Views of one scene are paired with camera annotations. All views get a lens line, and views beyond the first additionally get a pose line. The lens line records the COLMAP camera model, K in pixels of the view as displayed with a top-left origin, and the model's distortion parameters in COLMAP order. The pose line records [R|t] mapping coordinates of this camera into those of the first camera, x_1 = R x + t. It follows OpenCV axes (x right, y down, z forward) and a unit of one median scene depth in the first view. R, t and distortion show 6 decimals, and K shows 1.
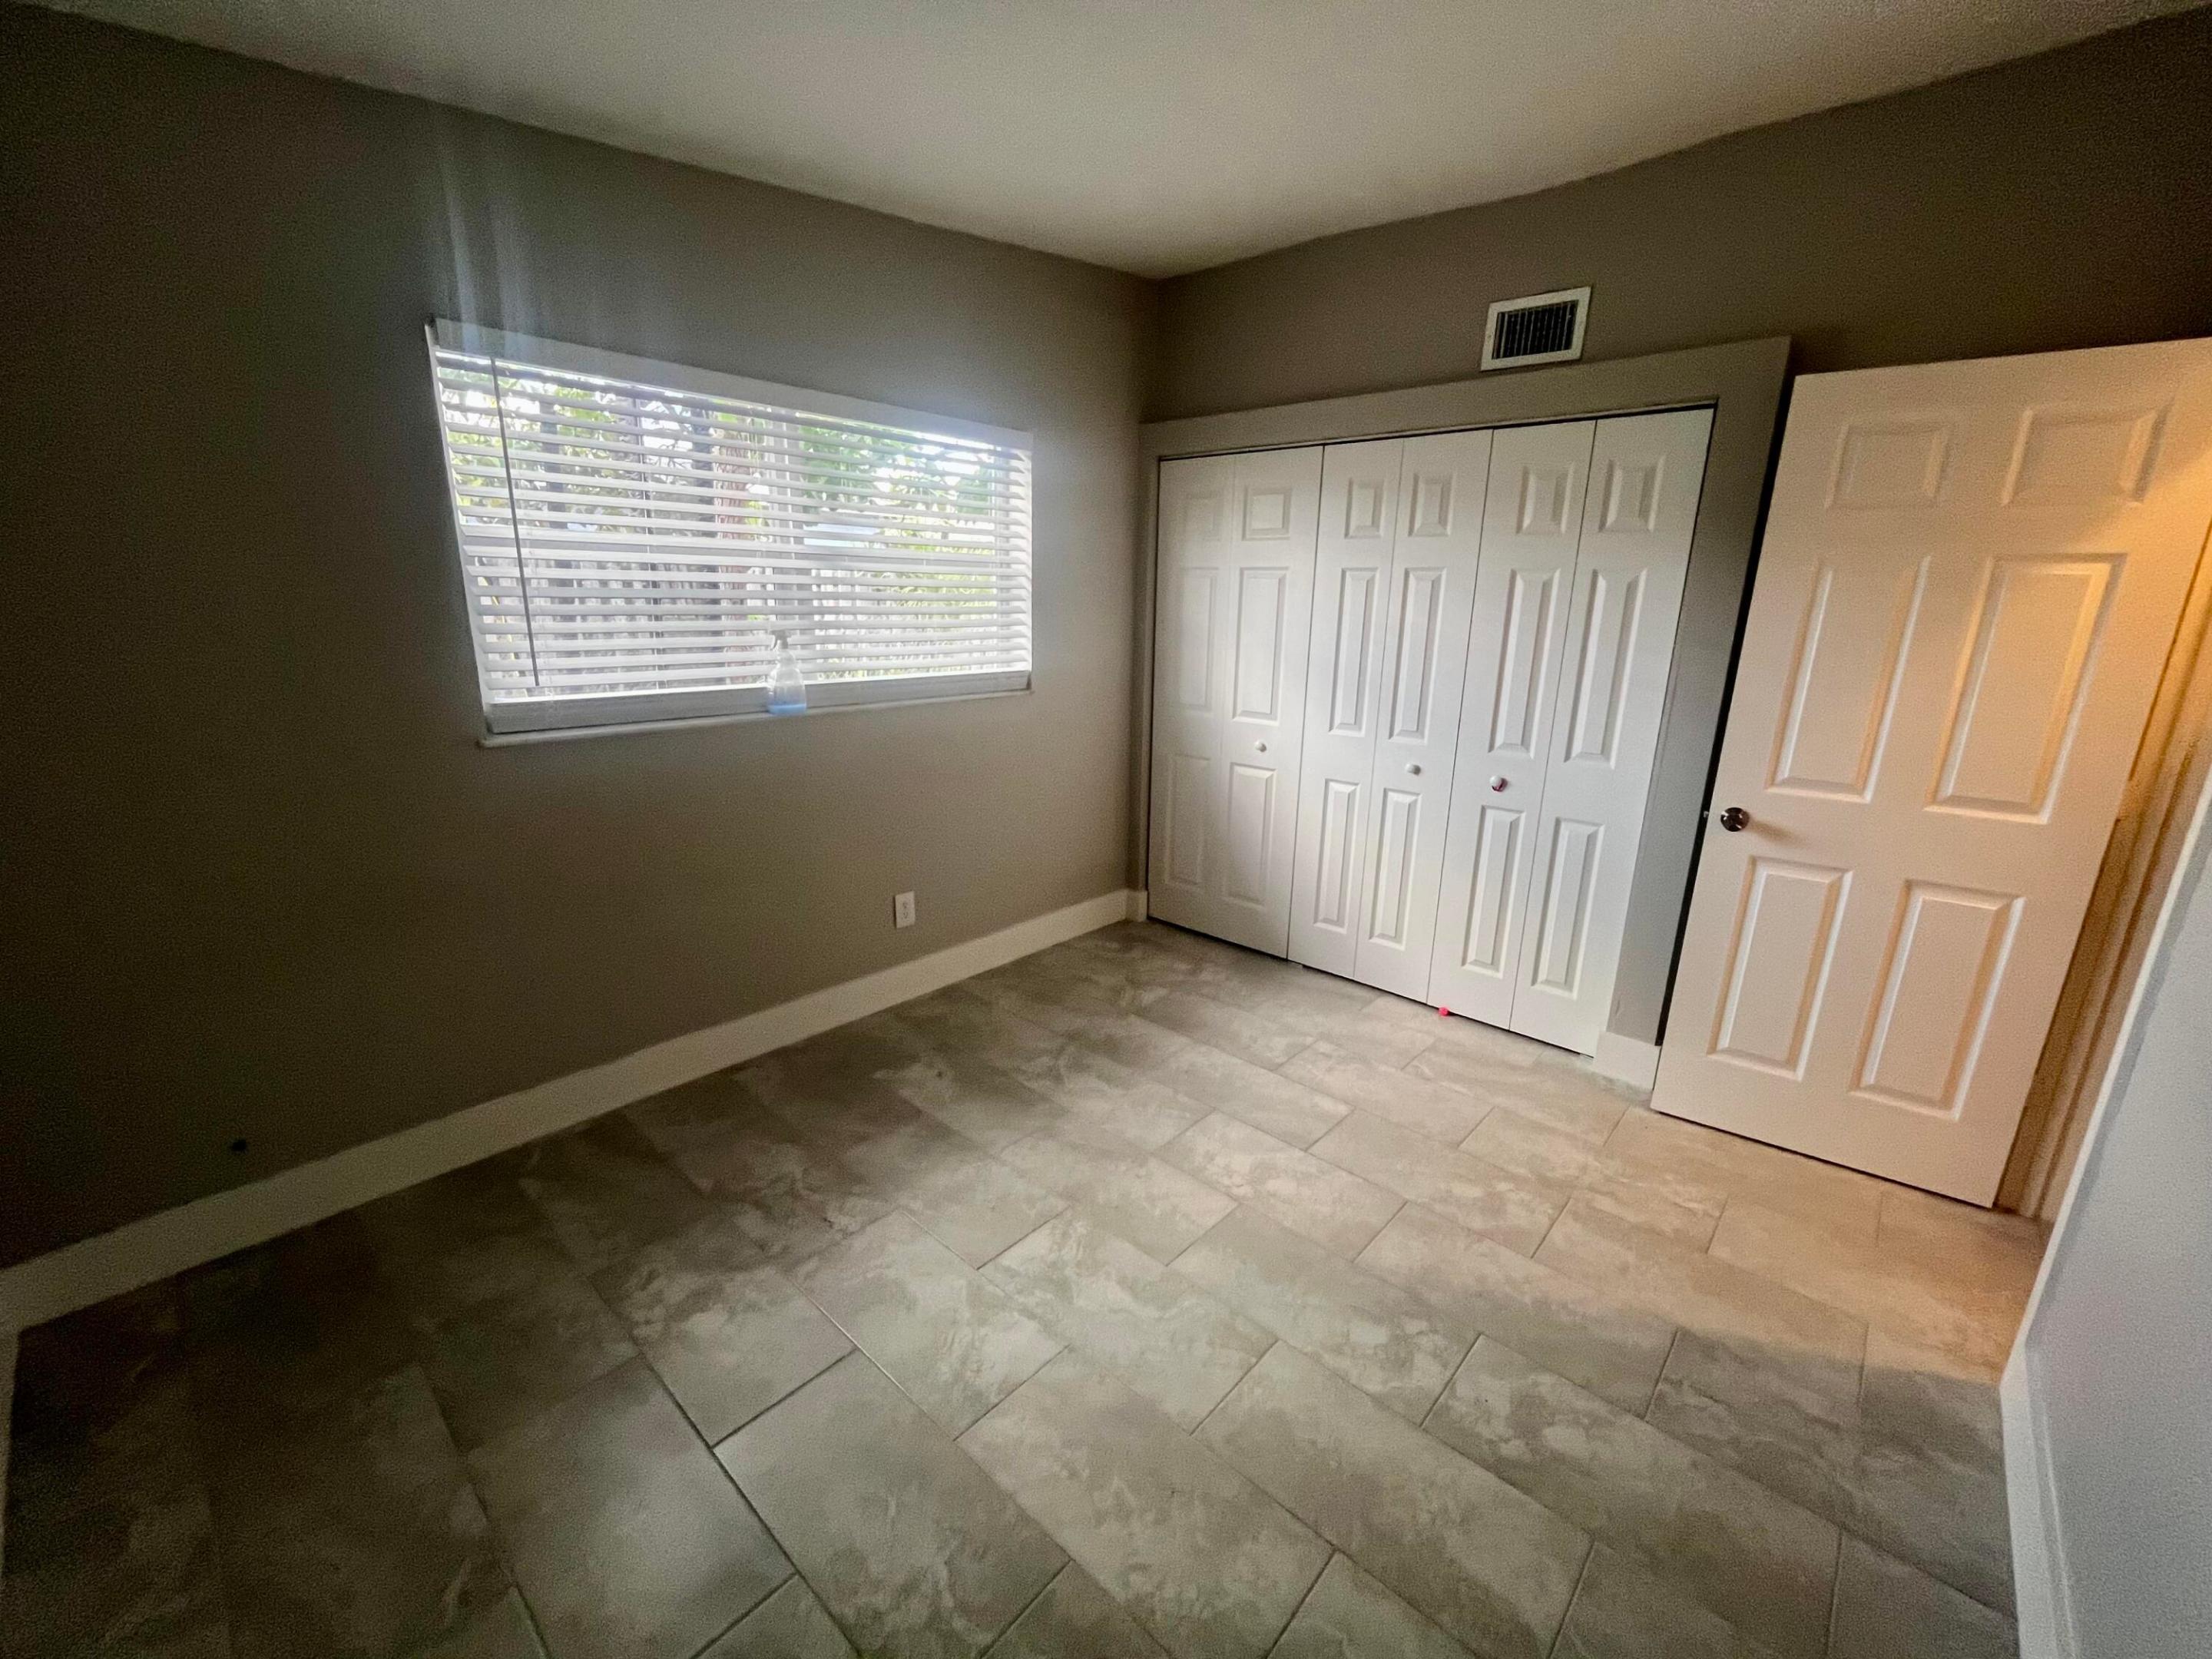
lens RADIAL K [[904.3, 0, 1094.3], [0, 904.3, 822.9], [0, 0, 1]] dist [0.000168, -0.001556]
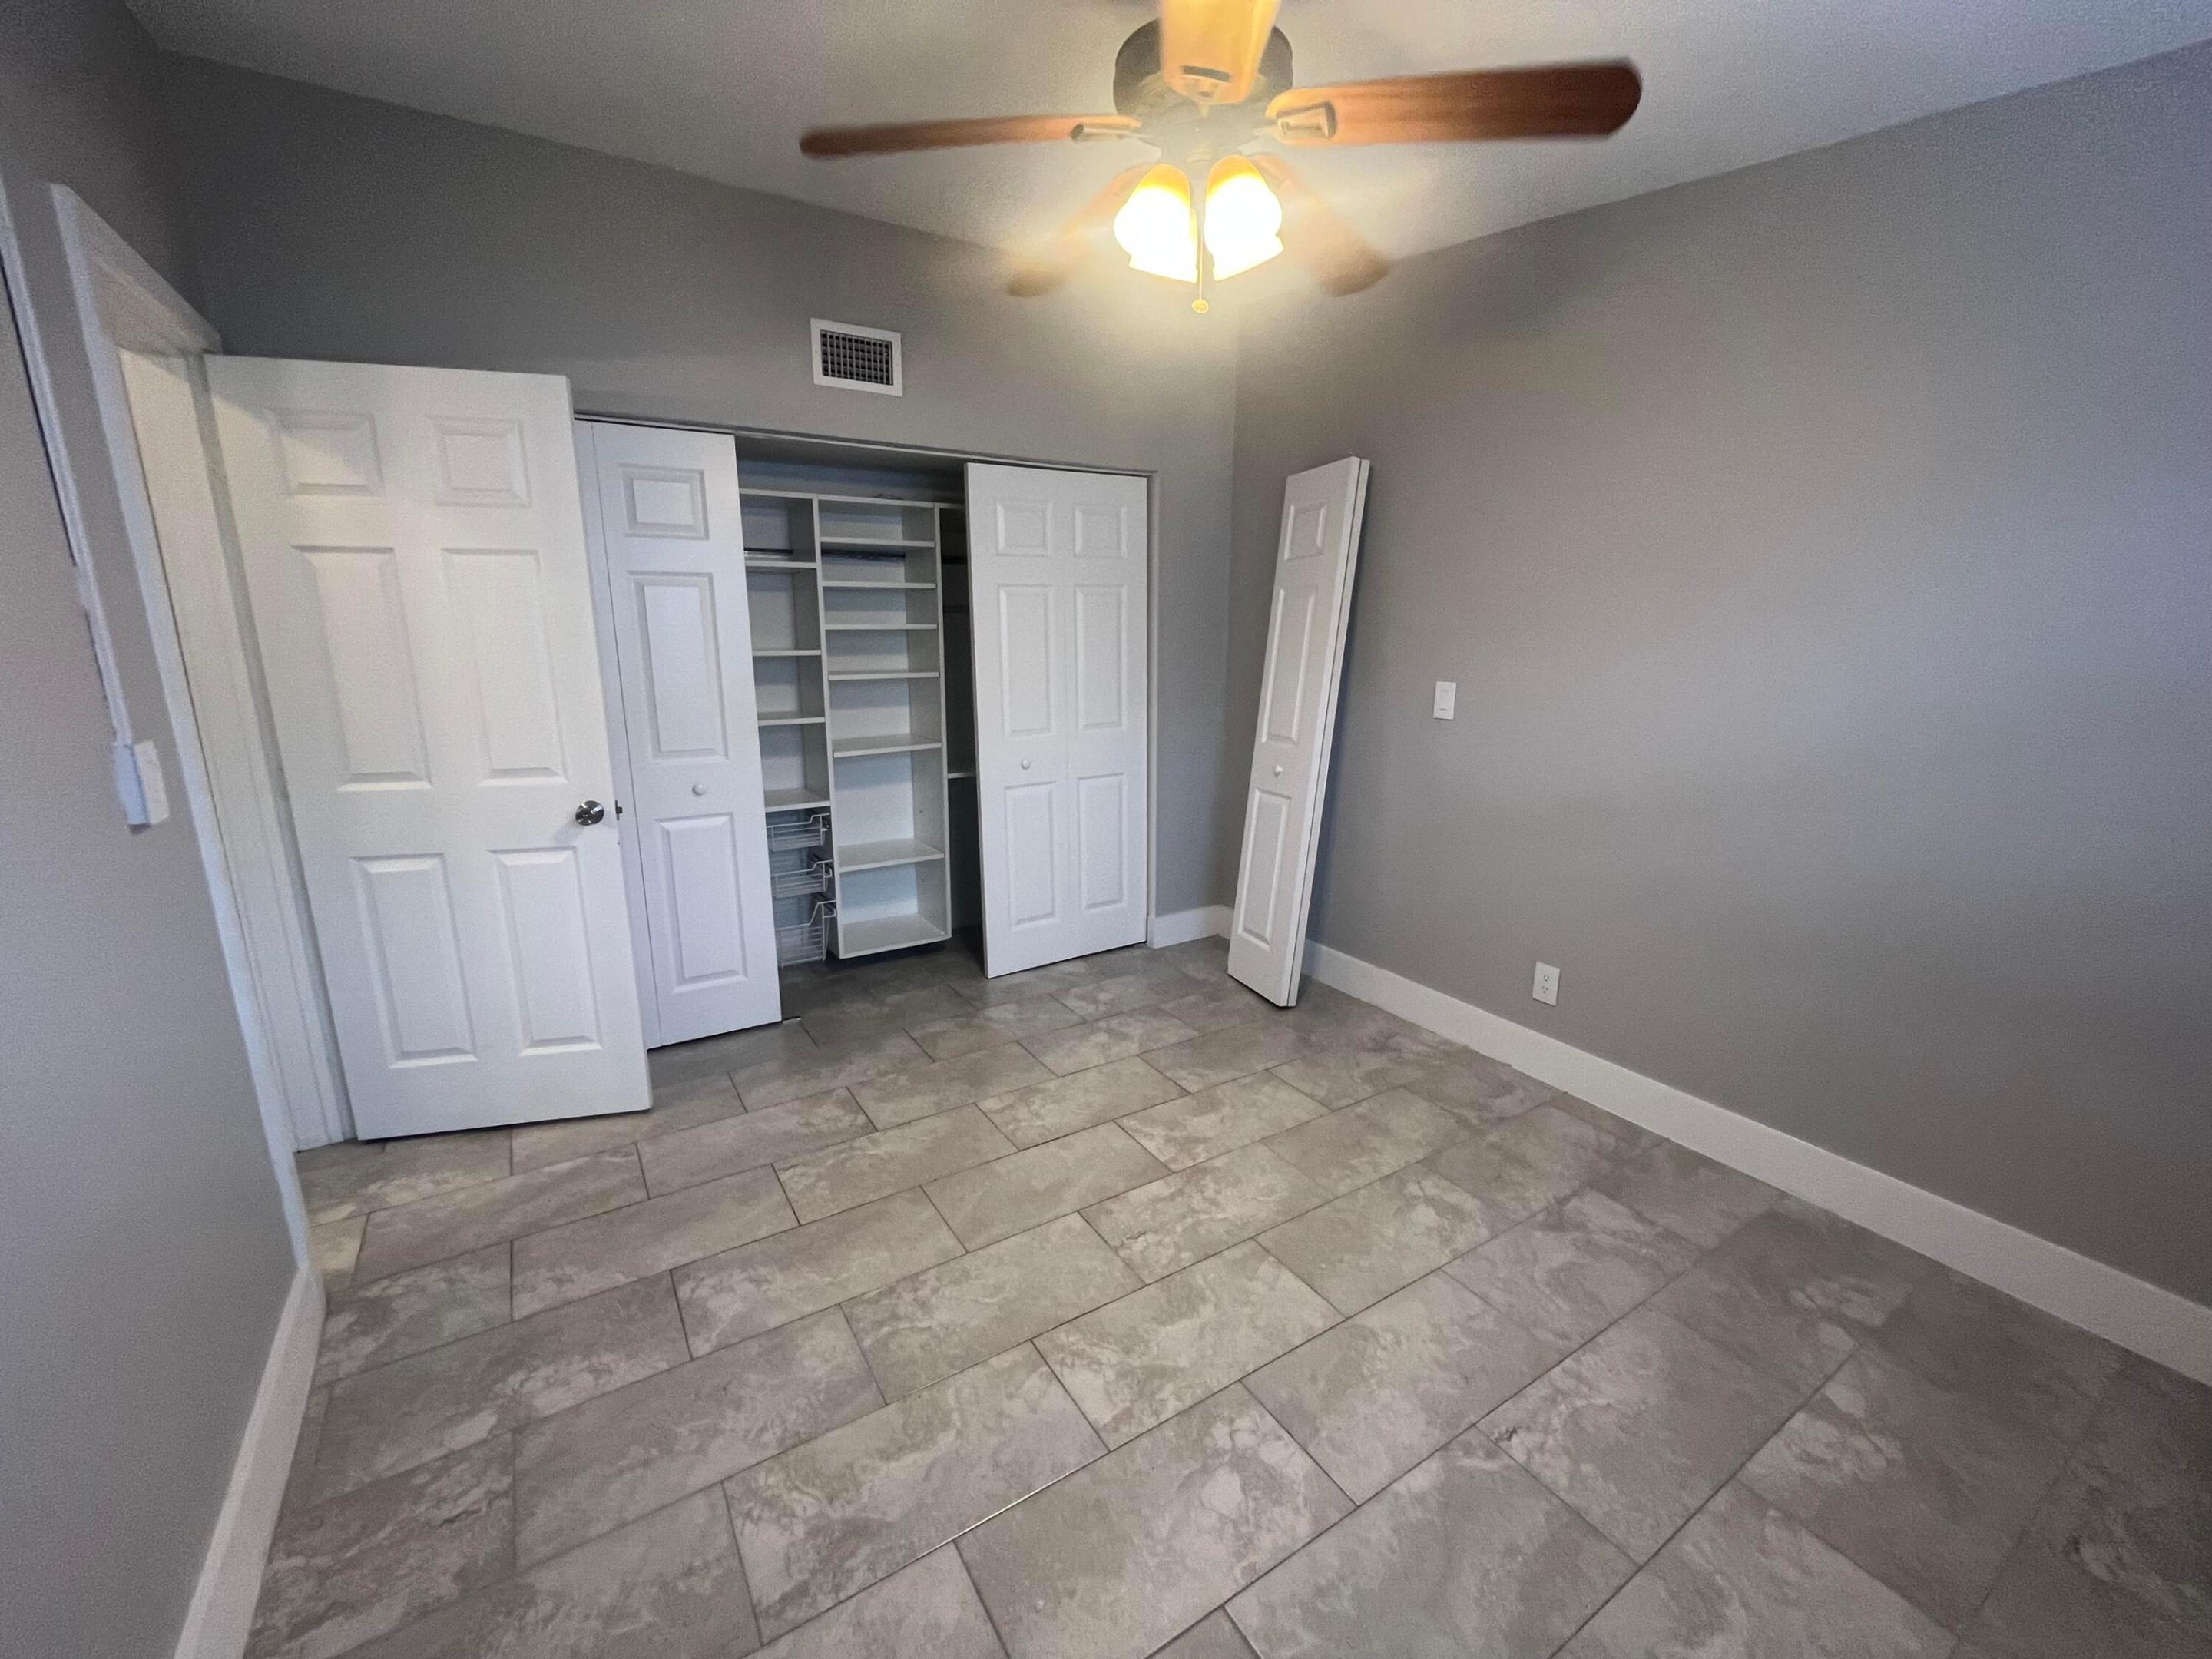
lens RADIAL K [[904.3, 0, 1086.9], [0, 904.3, 825.6], [0, 0, 1]] dist [0.000168, -0.001556]
pose [[0.273427, -0.269285, 0.923430, -0.561645], [0.253335, 0.946280, 0.200936, -0.165337], [-0.927933, 0.178996, 0.326958, 0.488286]]
